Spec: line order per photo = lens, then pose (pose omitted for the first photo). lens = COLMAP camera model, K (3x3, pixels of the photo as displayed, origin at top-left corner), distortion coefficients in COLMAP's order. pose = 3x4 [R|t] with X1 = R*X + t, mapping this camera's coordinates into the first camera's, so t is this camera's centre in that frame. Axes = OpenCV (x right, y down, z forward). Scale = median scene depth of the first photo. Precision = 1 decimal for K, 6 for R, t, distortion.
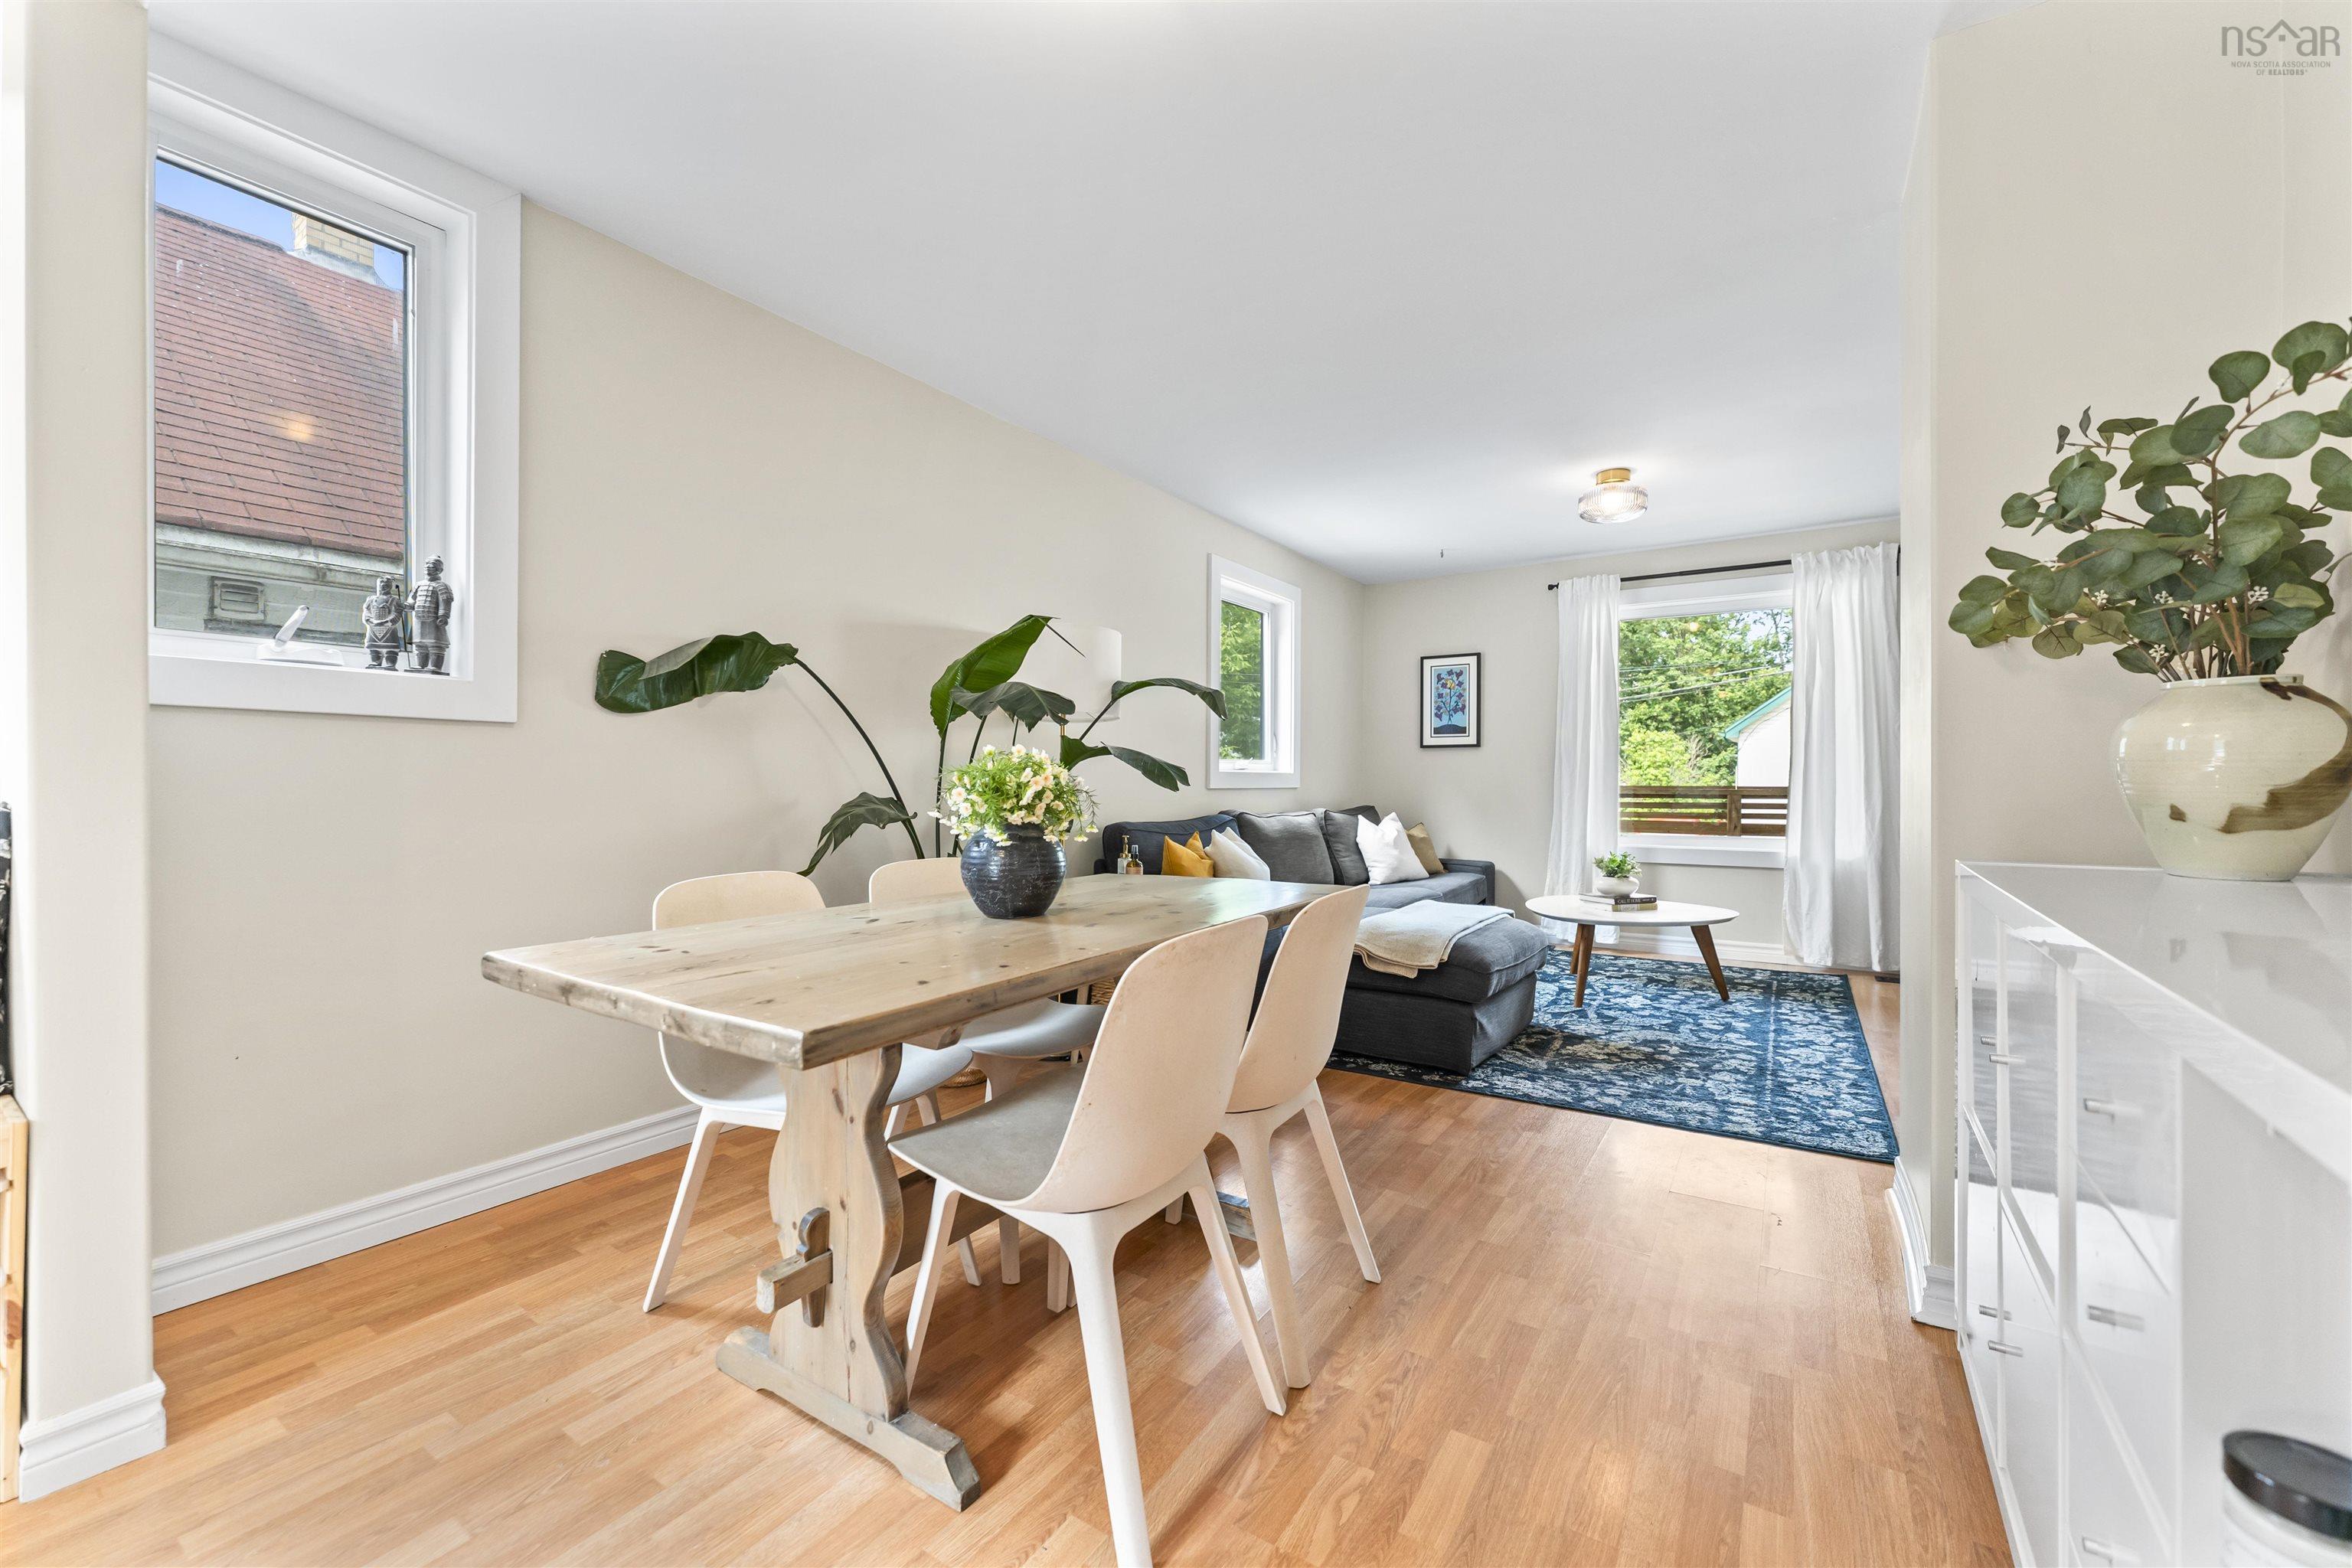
lens RADIAL K [[952.0, 0, 1168.5], [0, 952.0, 785.7], [0, 0, 1]] dist [0.001116, 0.000110]
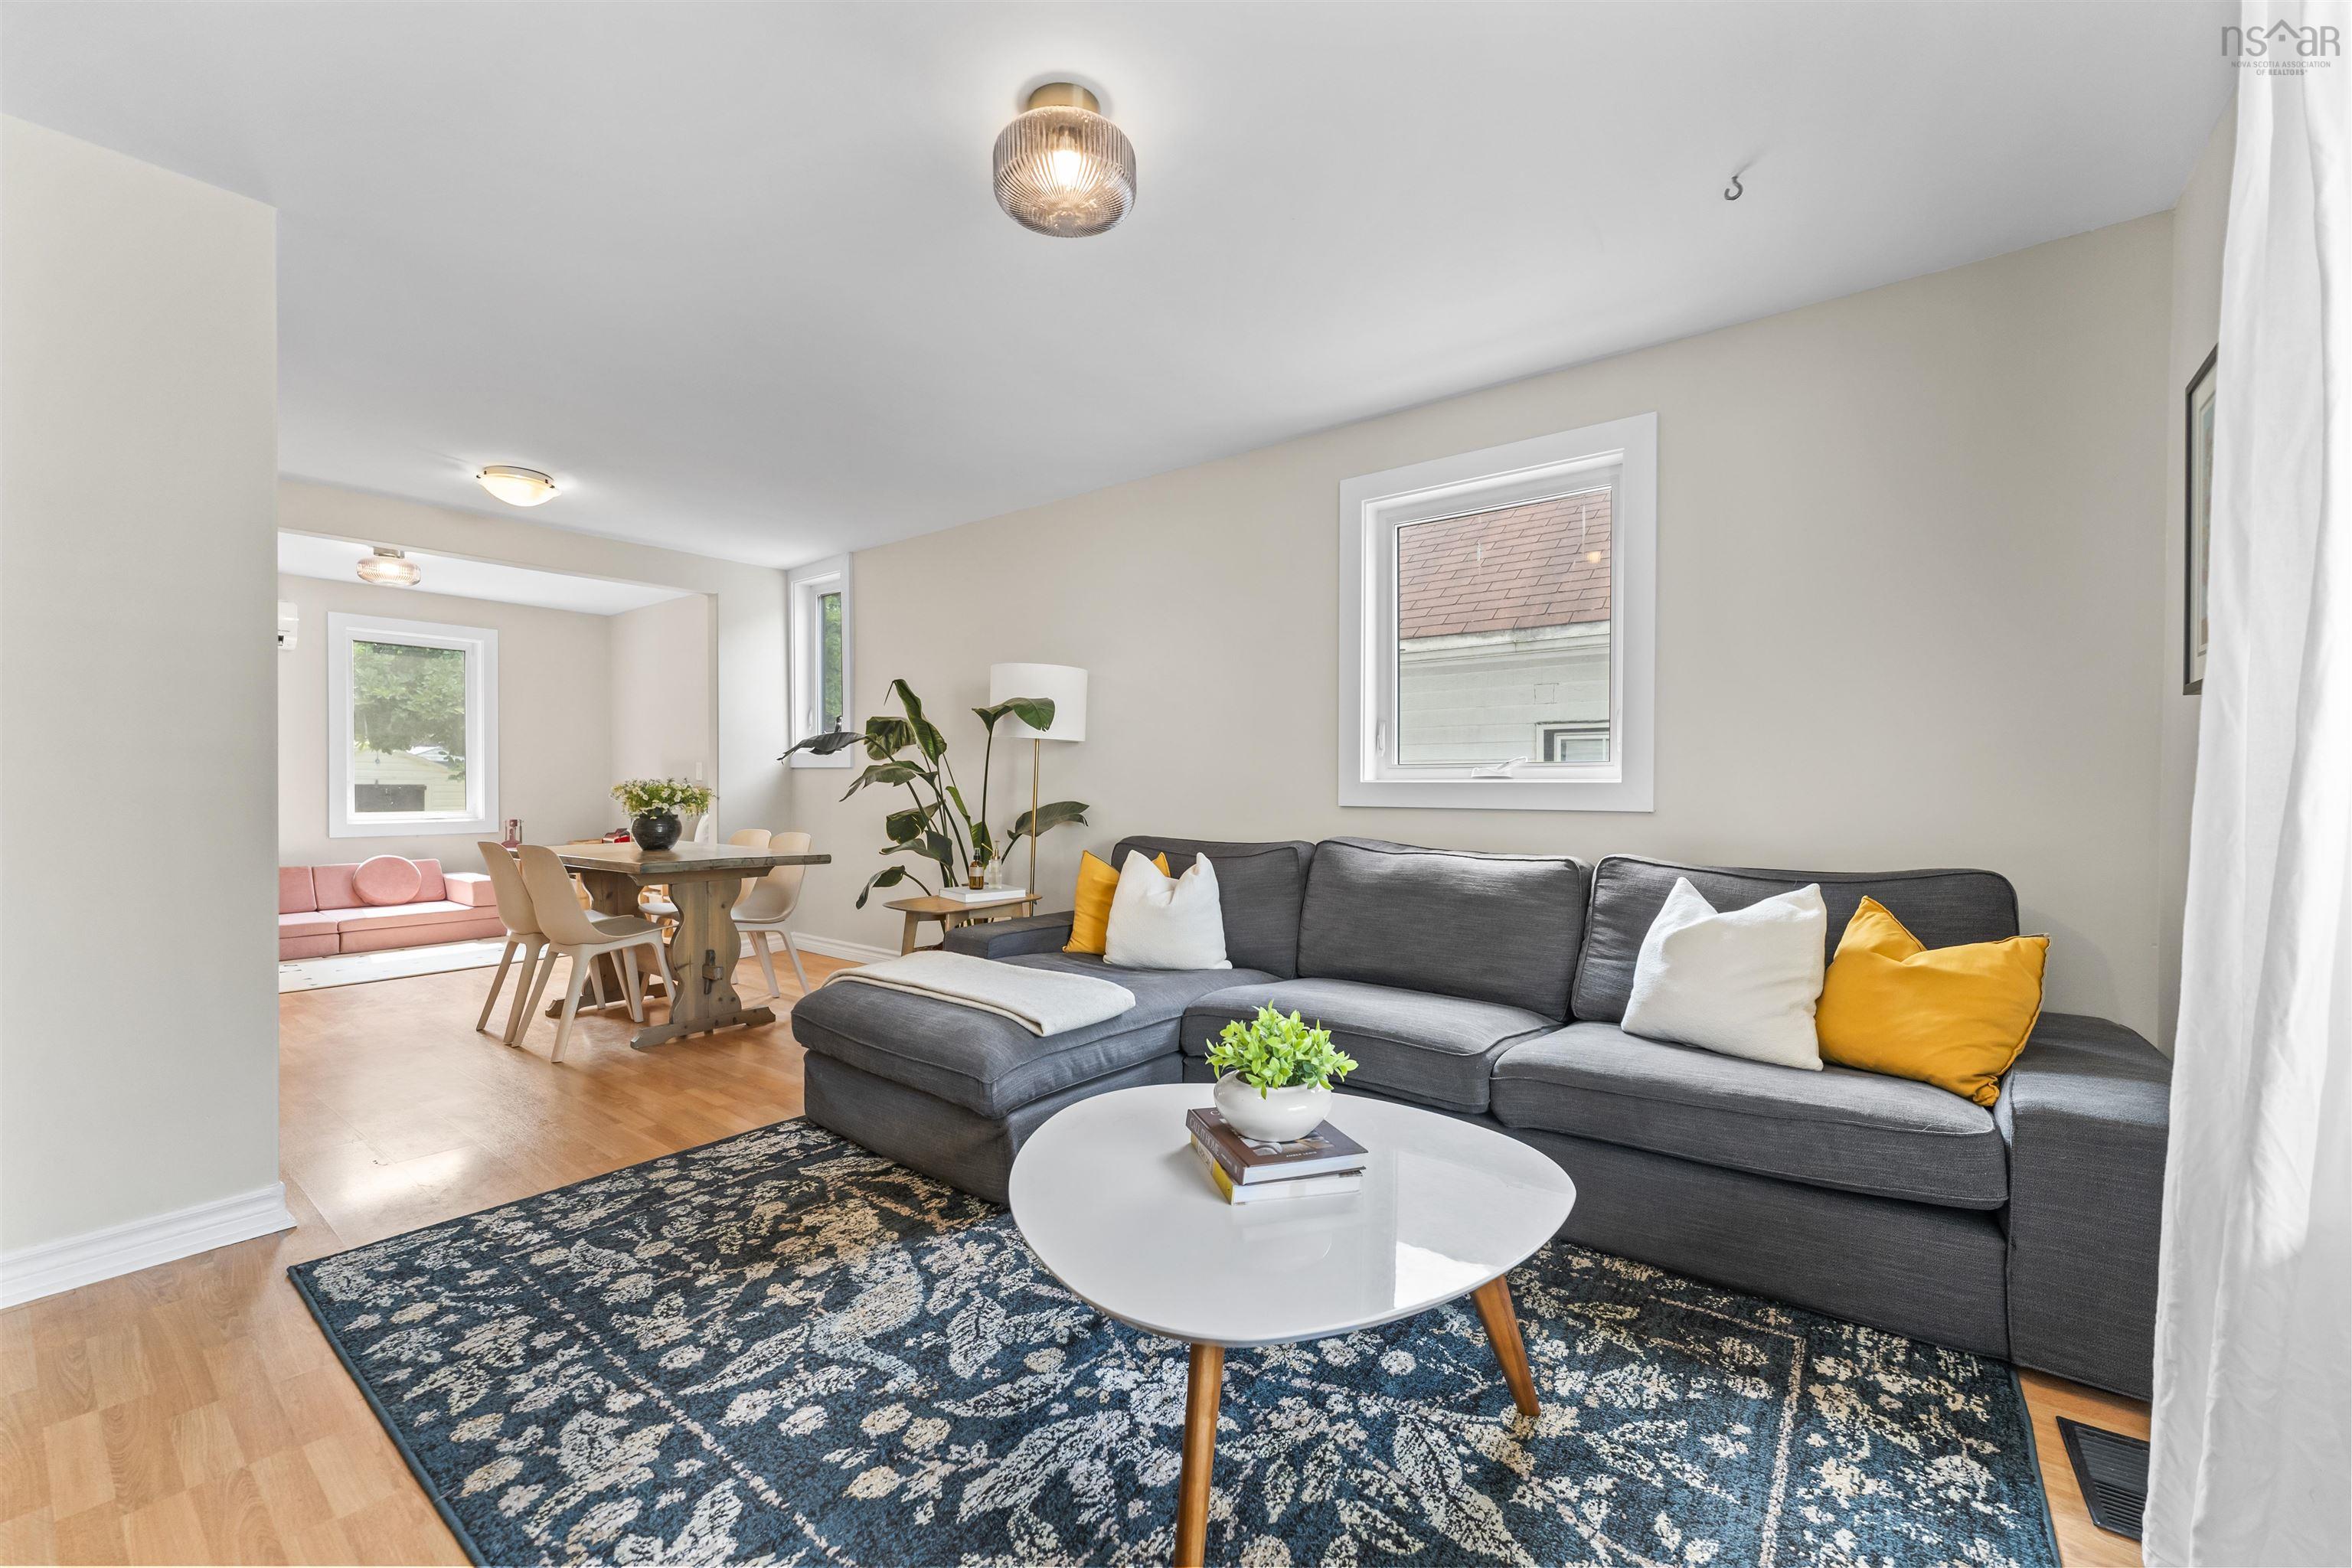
lens RADIAL K [[952.0, 0, 1168.5], [0, 952.0, 785.7], [0, 0, 1]] dist [0.001116, 0.000110]
pose [[-0.093712, -0.004594, -0.995589, 1.141004], [-0.006993, 0.999968, -0.003956, -0.014105], [0.995575, 0.006592, -0.093742, 1.372893]]
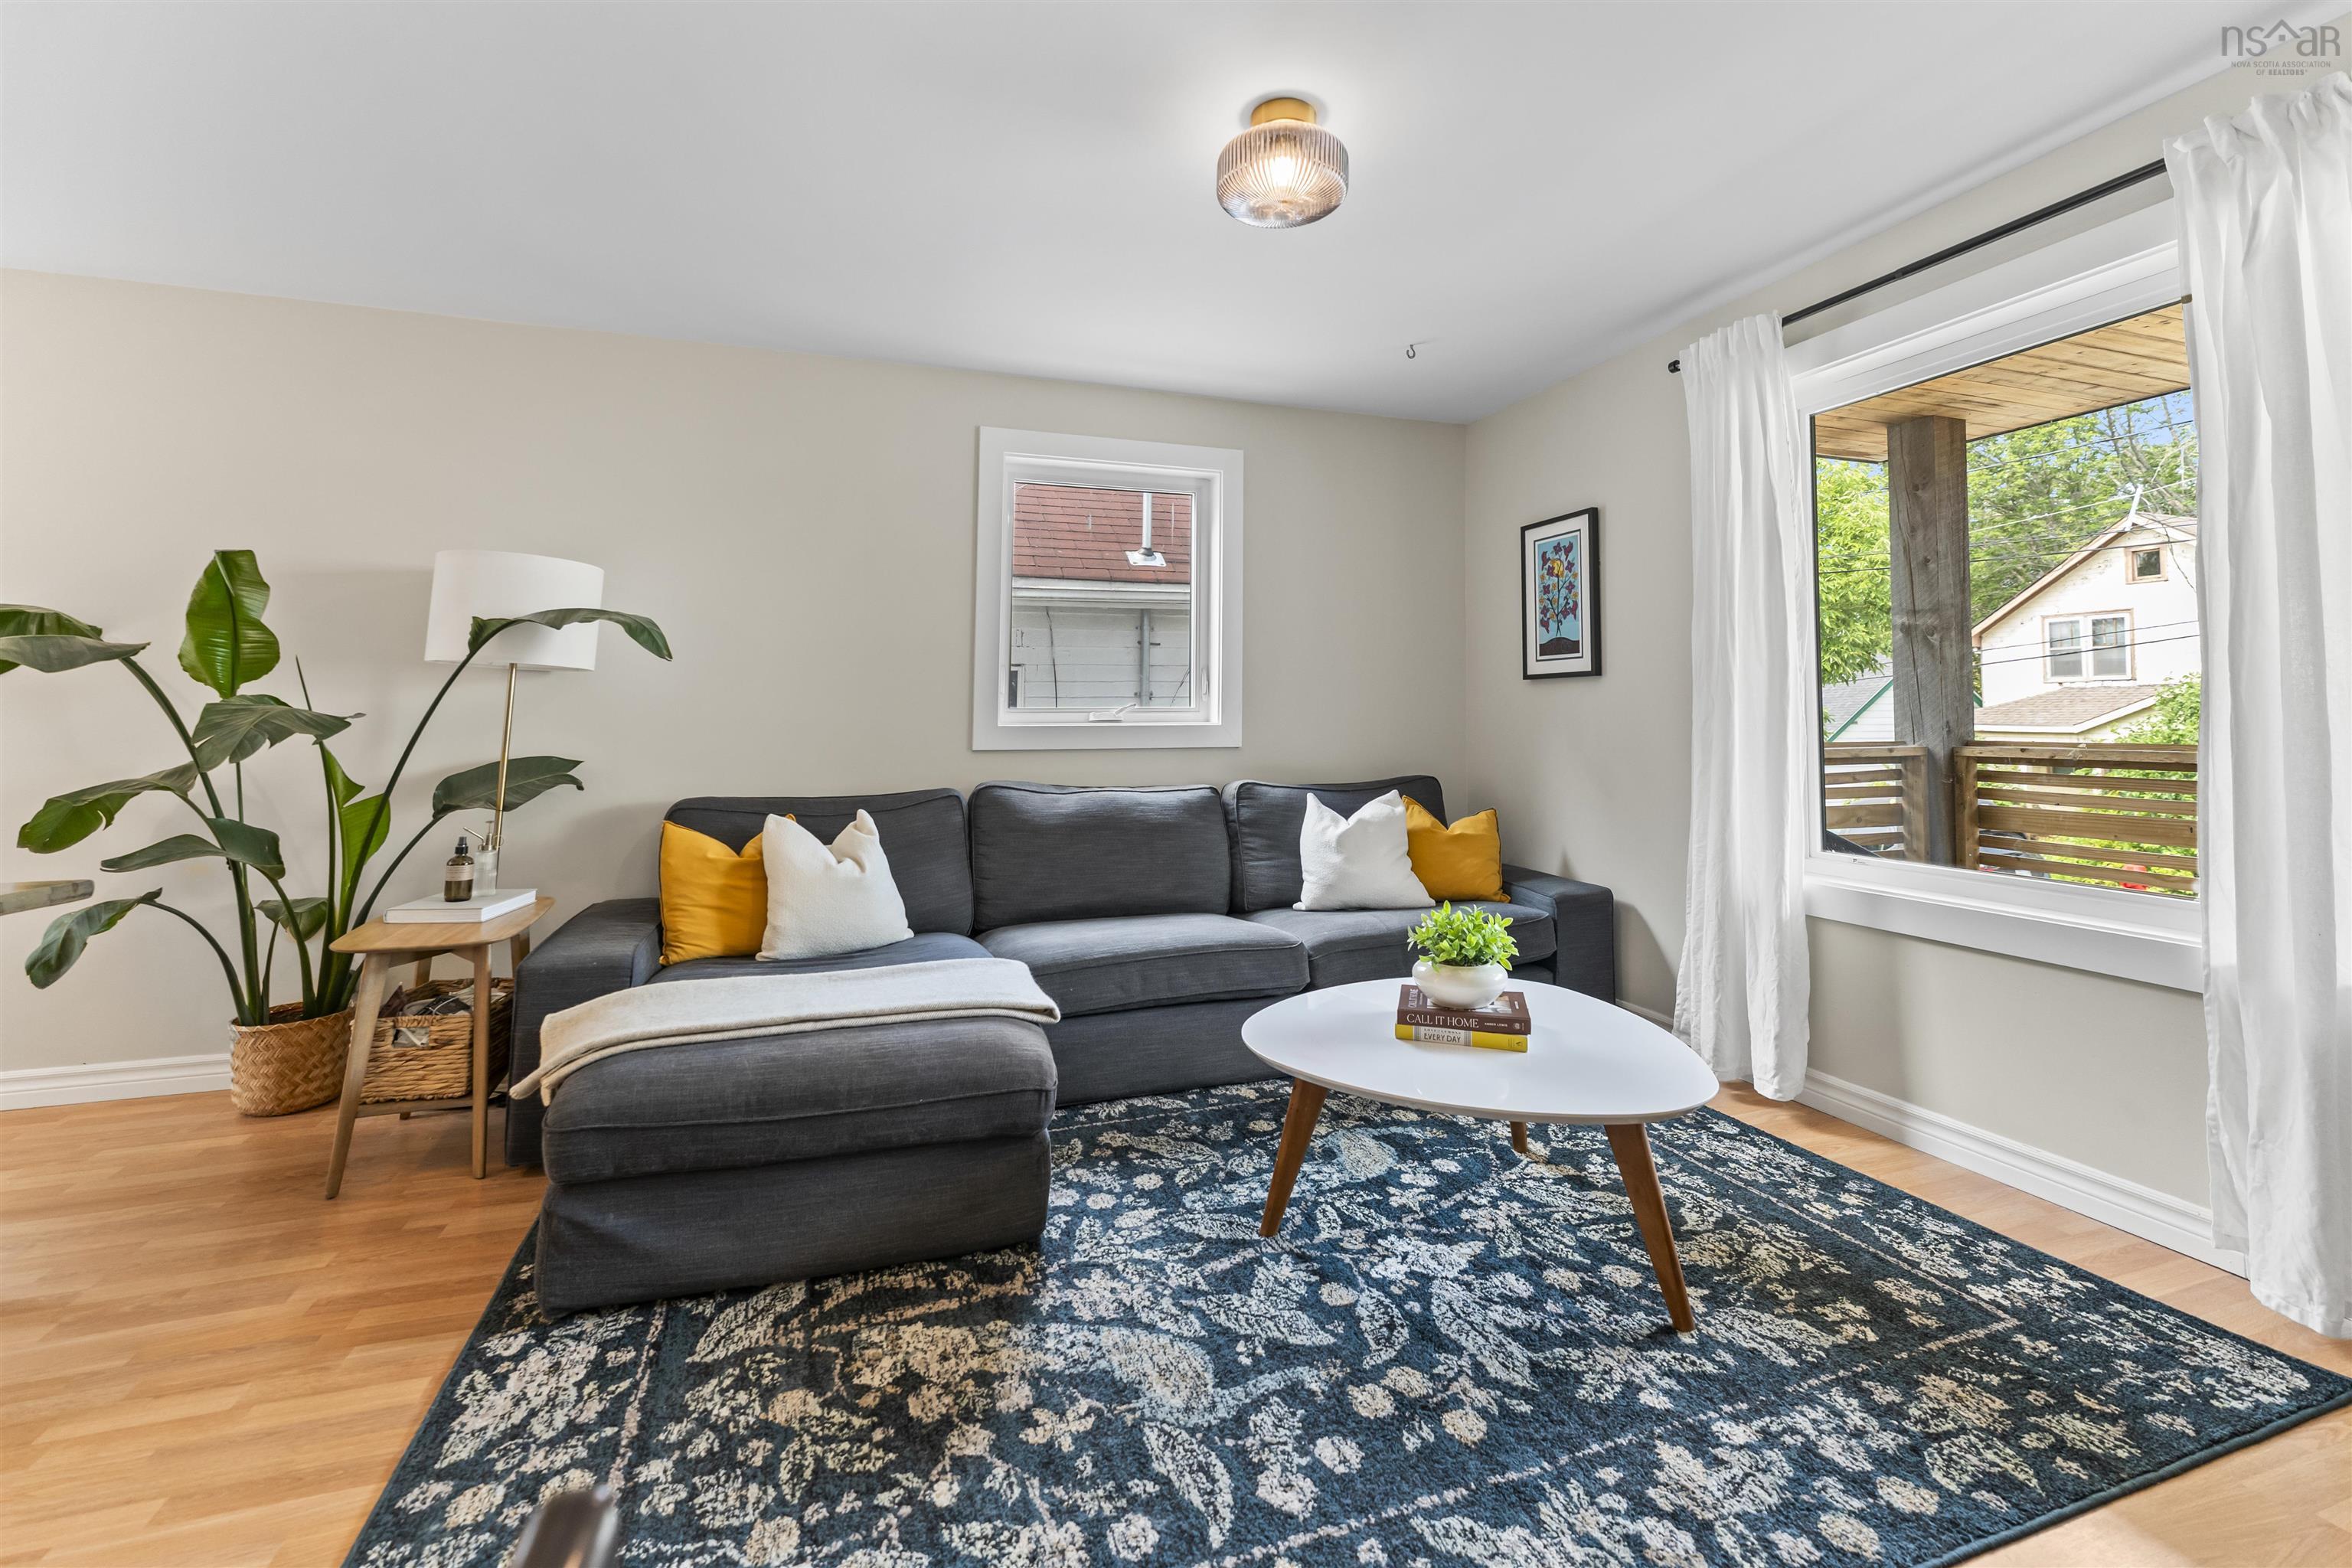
lens RADIAL K [[996.6, 0, 1174.5], [0, 996.6, 652.4], [0, 0, 1]] dist [0.000709, -0.000015]
pose [[0.789122, -0.045838, -0.612523, 0.916390], [0.002977, 0.997485, -0.070811, -0.025774], [0.614229, 0.054055, 0.787274, 0.732589]]
